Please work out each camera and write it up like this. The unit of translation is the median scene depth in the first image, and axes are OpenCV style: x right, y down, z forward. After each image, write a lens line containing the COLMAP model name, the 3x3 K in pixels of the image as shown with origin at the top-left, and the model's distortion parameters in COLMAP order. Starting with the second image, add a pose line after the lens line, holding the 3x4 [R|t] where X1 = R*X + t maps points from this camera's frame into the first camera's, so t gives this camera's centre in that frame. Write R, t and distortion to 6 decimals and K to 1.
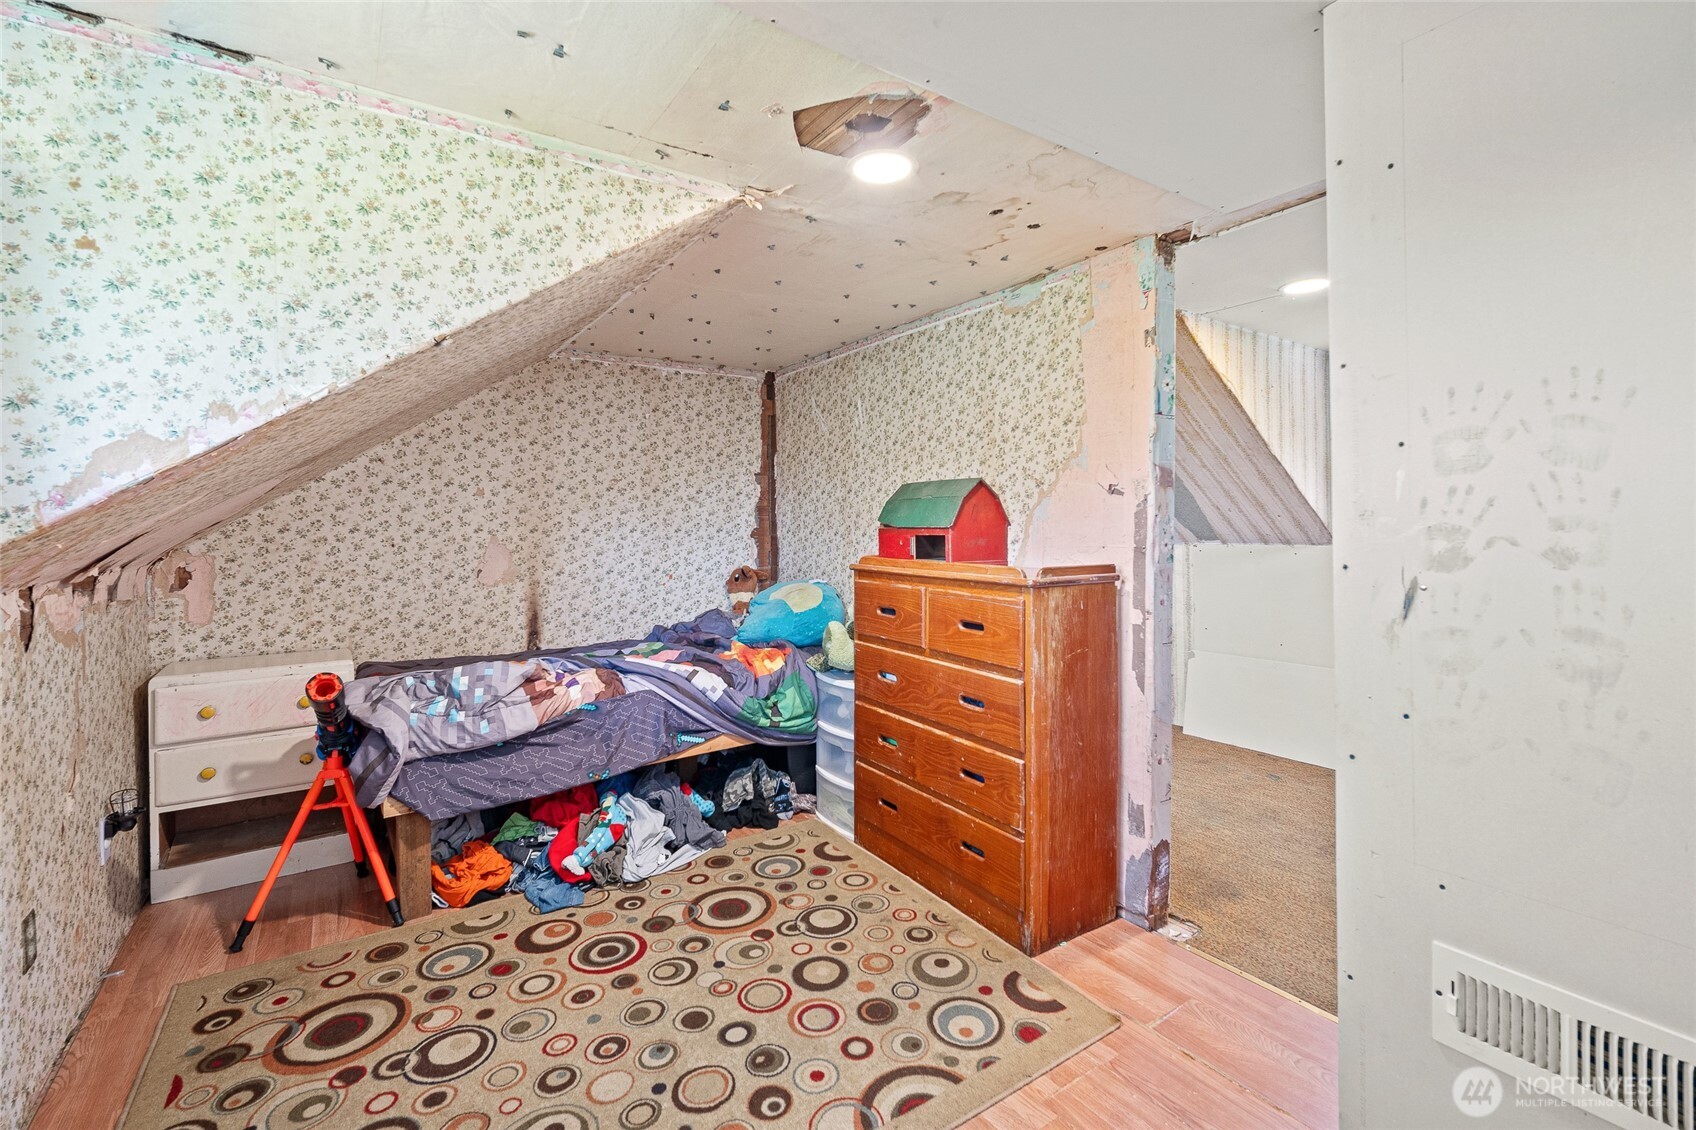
lens RADIAL K [[742.2, 0, 838.4], [0, 742.2, 528.3], [0, 0, 1]] dist [-0.012588, 0.004427]
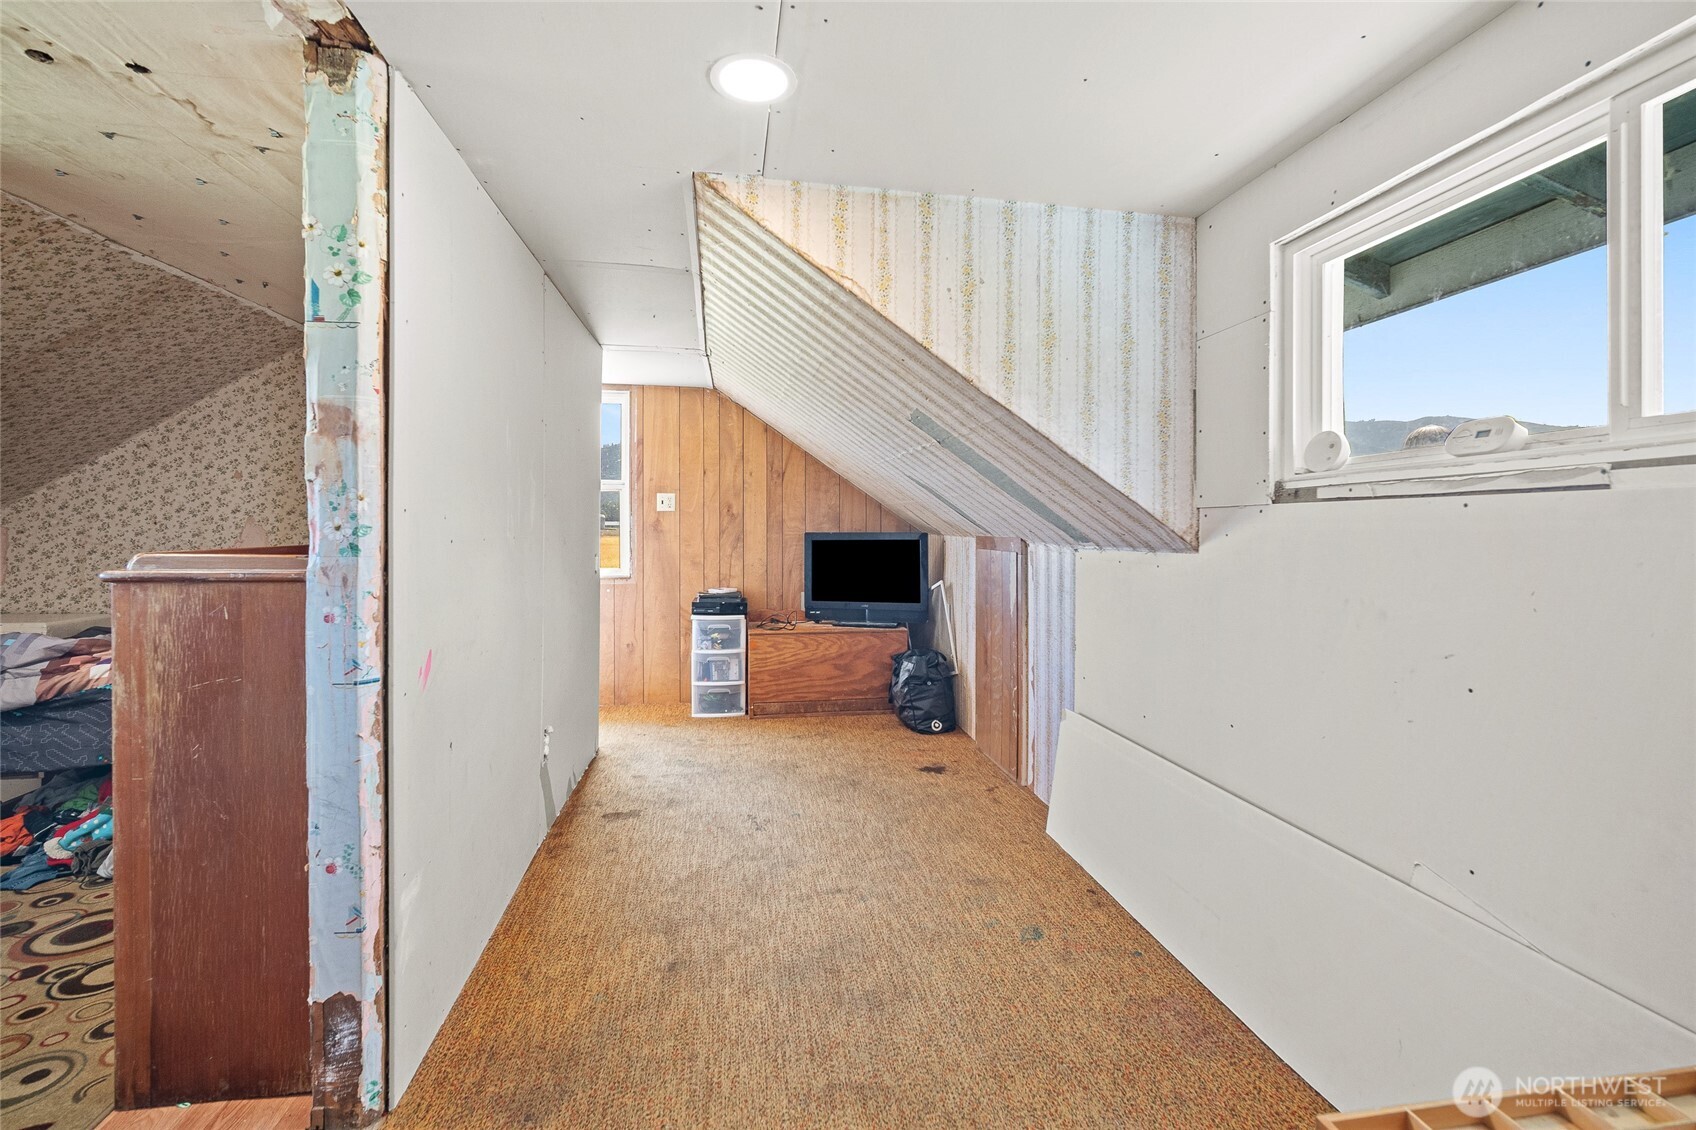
lens RADIAL K [[742.2, 0, 842.6], [0, 742.2, 525.5], [0, 0, 1]] dist [-0.012588, 0.004427]
pose [[0.908908, 0.016511, -0.416670, 0.817883], [-0.019366, 0.999809, -0.002627, 0.010336], [0.416547, 0.010457, 0.909054, 0.452749]]
